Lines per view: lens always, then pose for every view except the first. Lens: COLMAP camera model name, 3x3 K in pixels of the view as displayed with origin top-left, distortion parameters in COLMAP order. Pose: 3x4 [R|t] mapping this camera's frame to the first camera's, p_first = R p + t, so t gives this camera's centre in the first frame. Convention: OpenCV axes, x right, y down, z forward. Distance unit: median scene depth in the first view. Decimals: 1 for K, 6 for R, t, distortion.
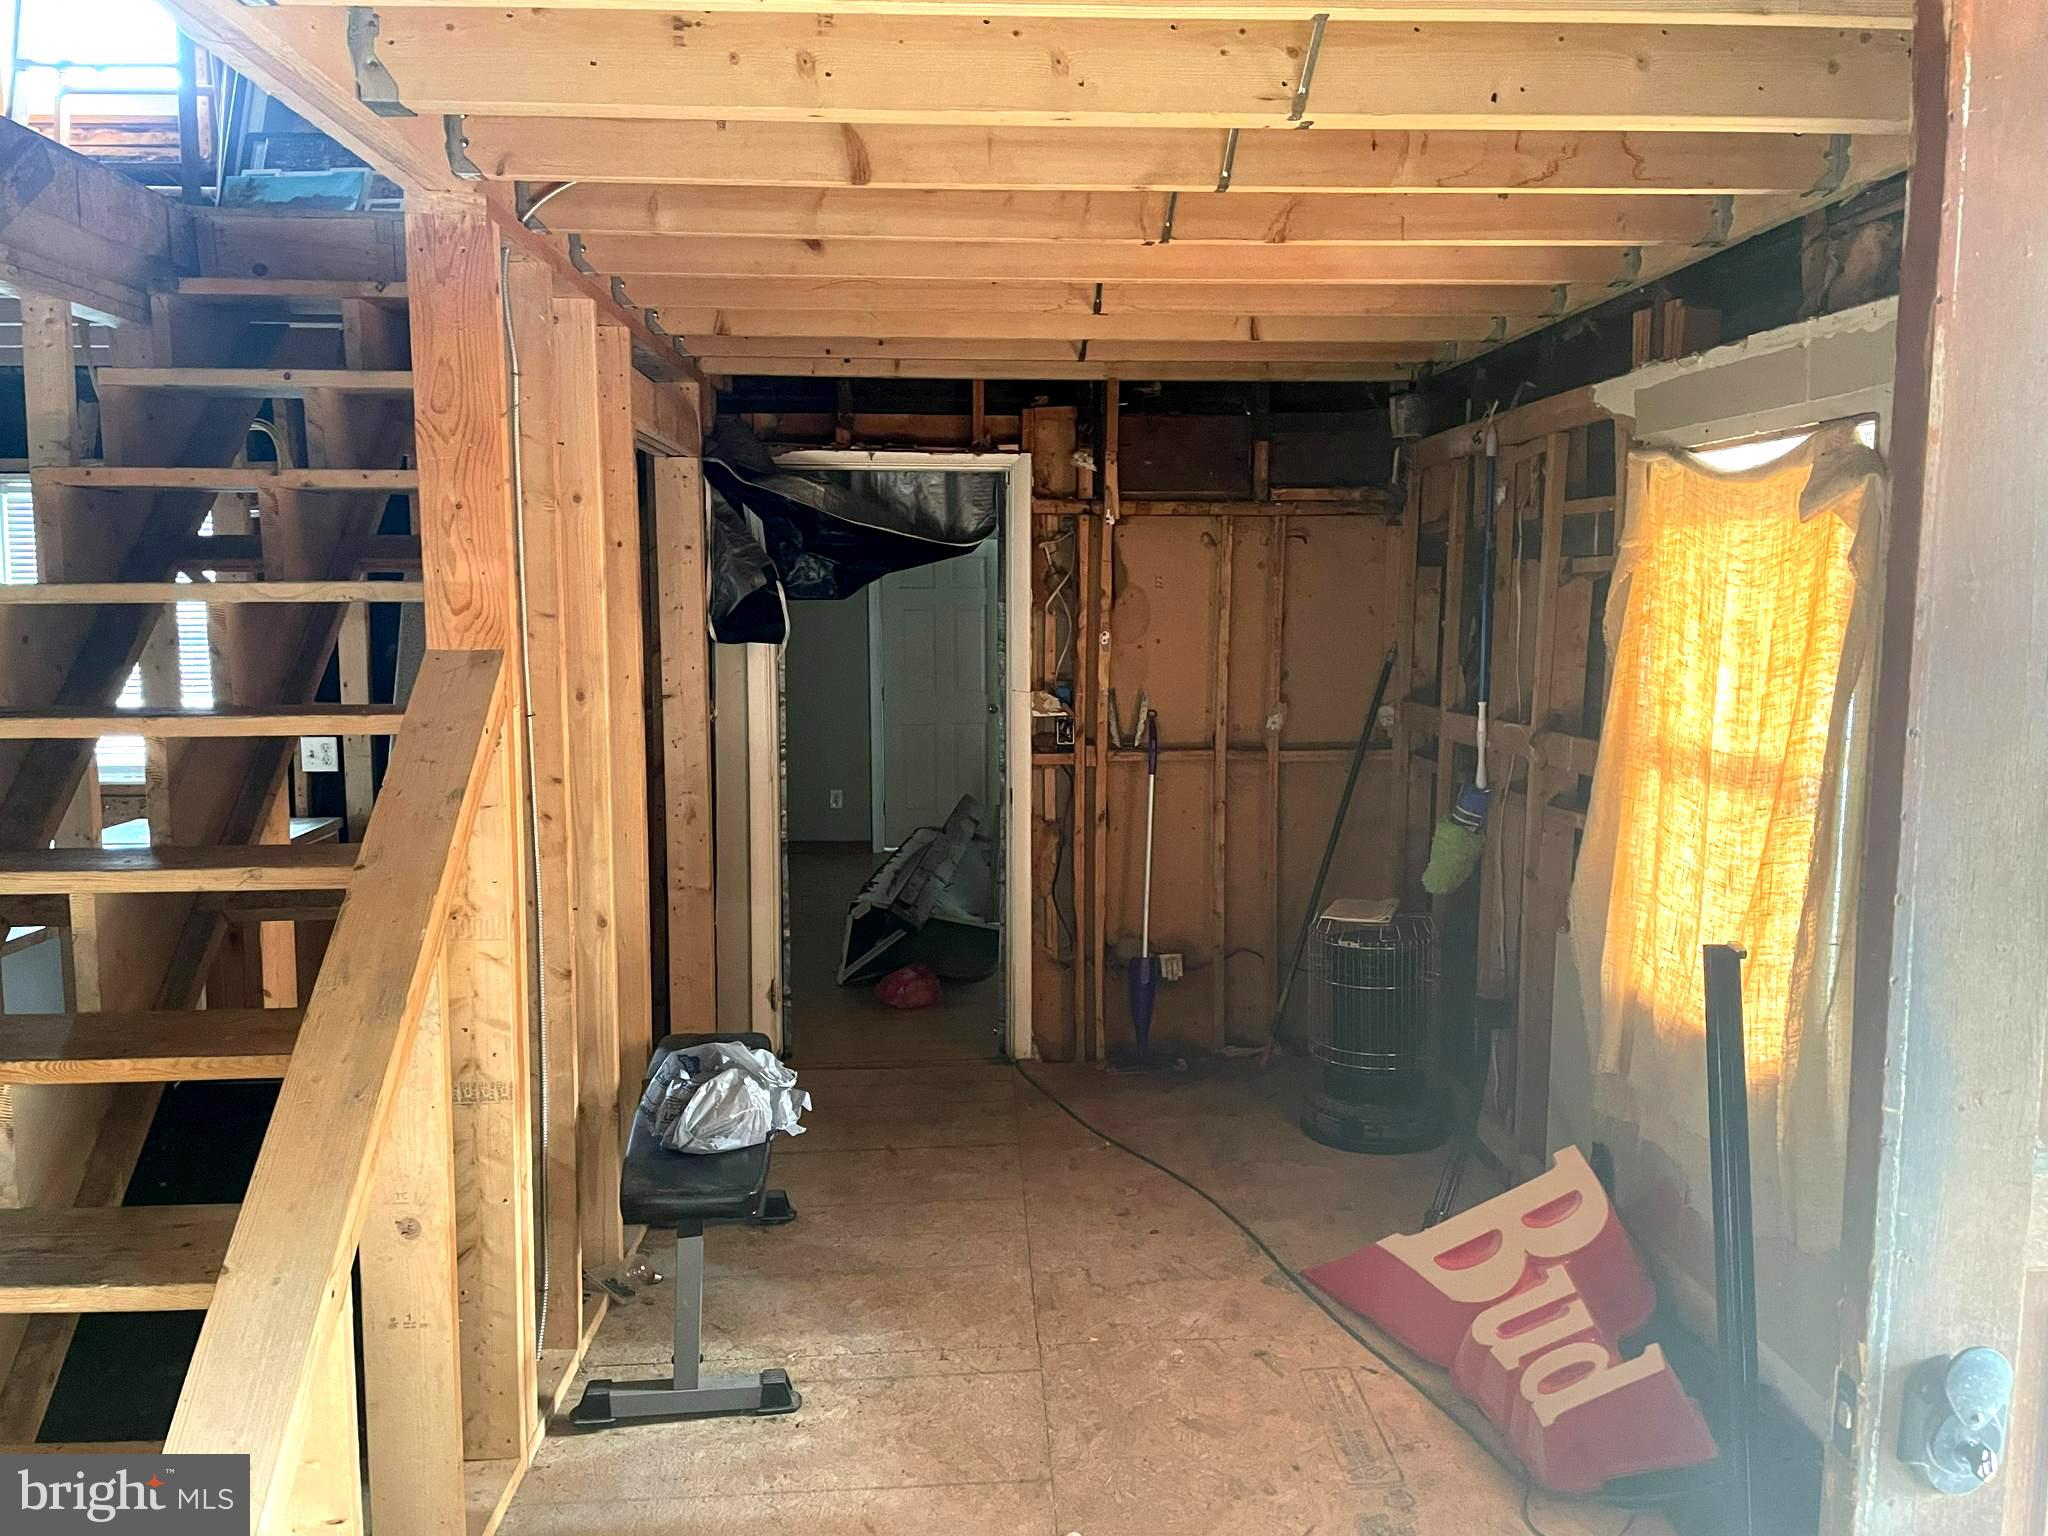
lens RADIAL K [[1535.9, 0, 1036.5], [0, 1535.9, 751.3], [0, 0, 1]] dist [0.101633, -0.131731]
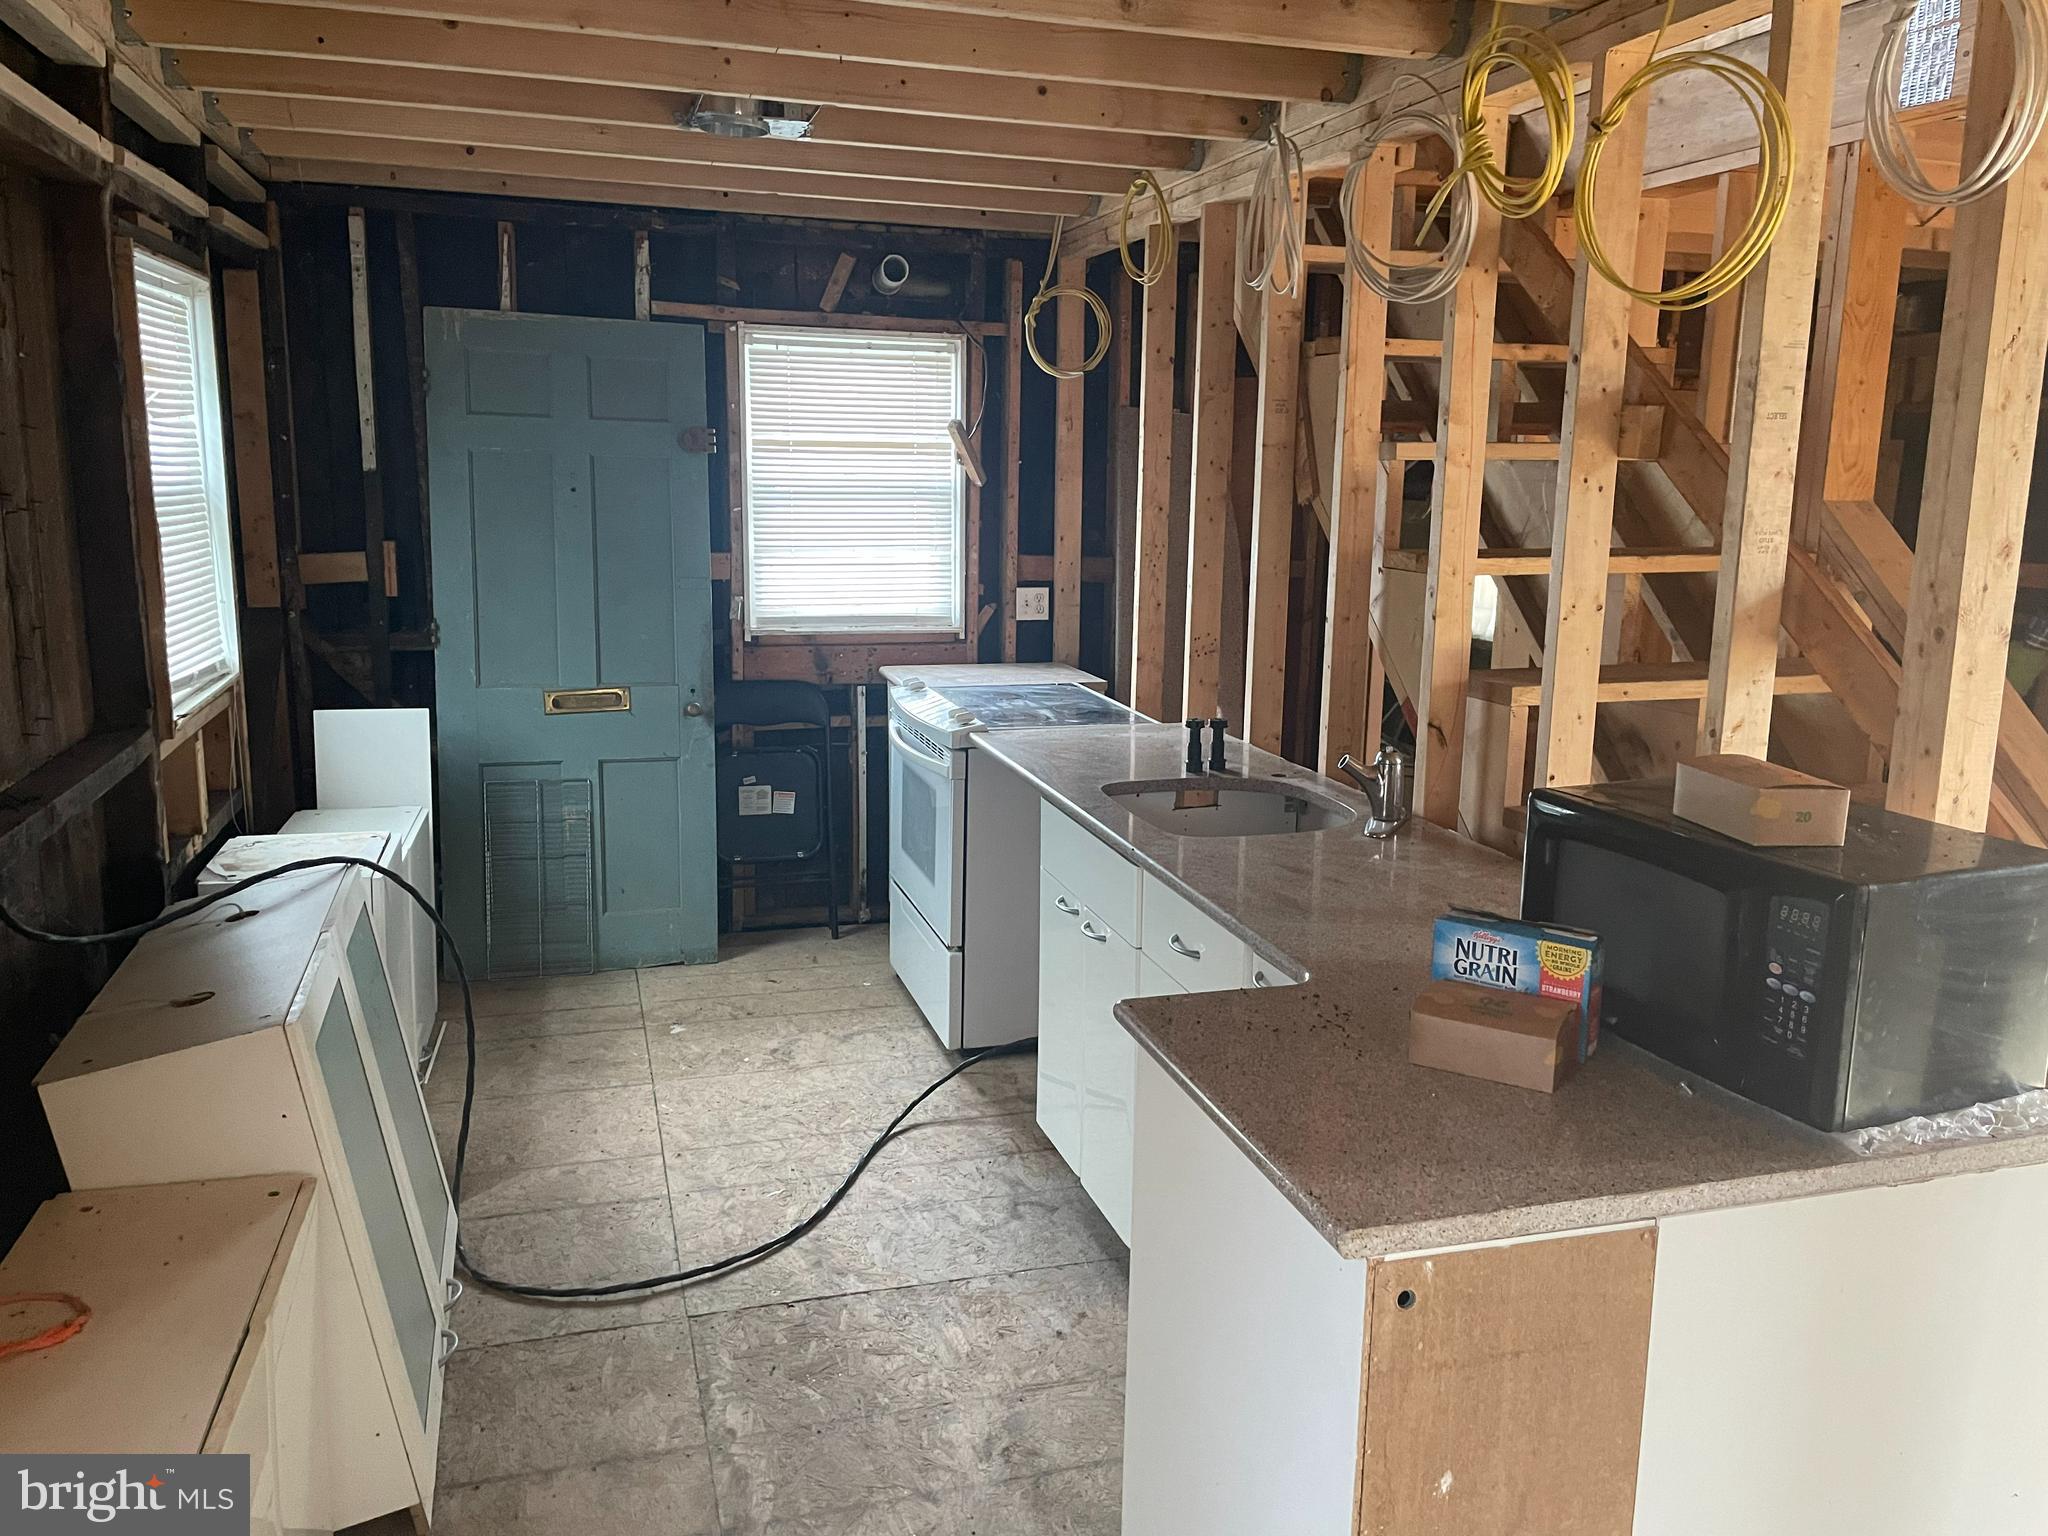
lens RADIAL K [[1535.9, 0, 1036.5], [0, 1535.9, 751.3], [0, 0, 1]] dist [0.101633, -0.131731]
pose [[0.968078, -0.029724, 0.248882, -1.291325], [0.008180, 0.996161, 0.087155, 0.019330], [-0.250517, -0.082337, 0.964604, -0.052458]]
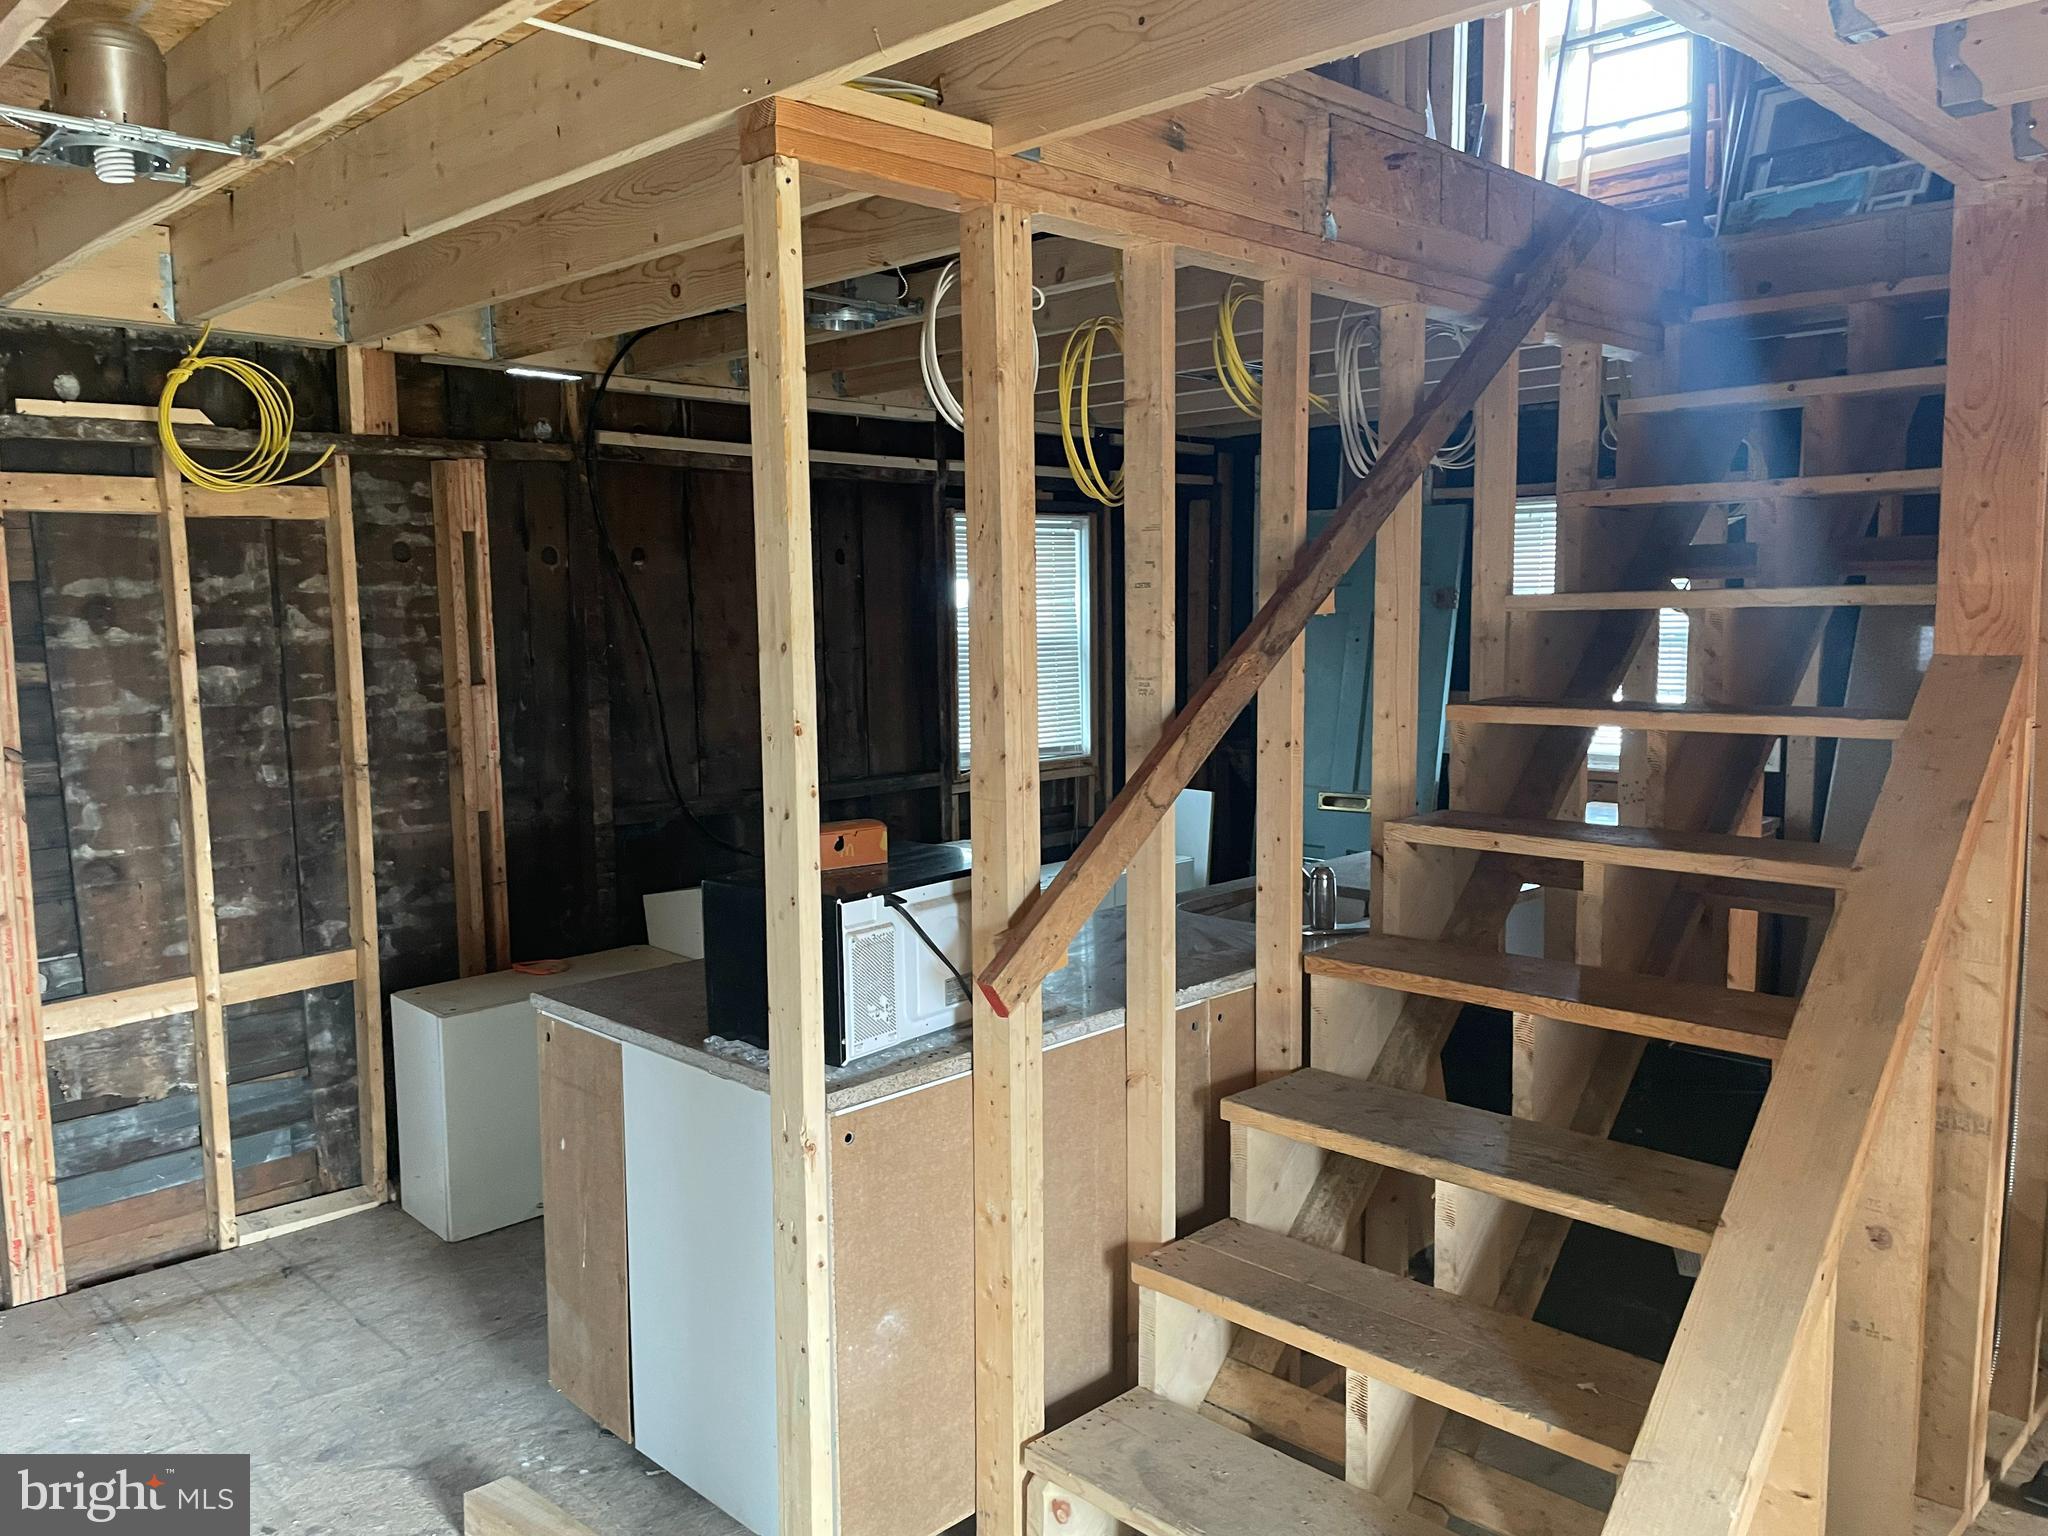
lens RADIAL K [[1535.9, 0, 1036.5], [0, 1535.9, 751.3], [0, 0, 1]] dist [0.101633, -0.131731]
pose [[0.671515, 0.064026, -0.738220, -0.042620], [-0.064244, 0.997539, 0.028077, 0.003400], [0.738201, 0.028572, 0.673976, -0.068379]]
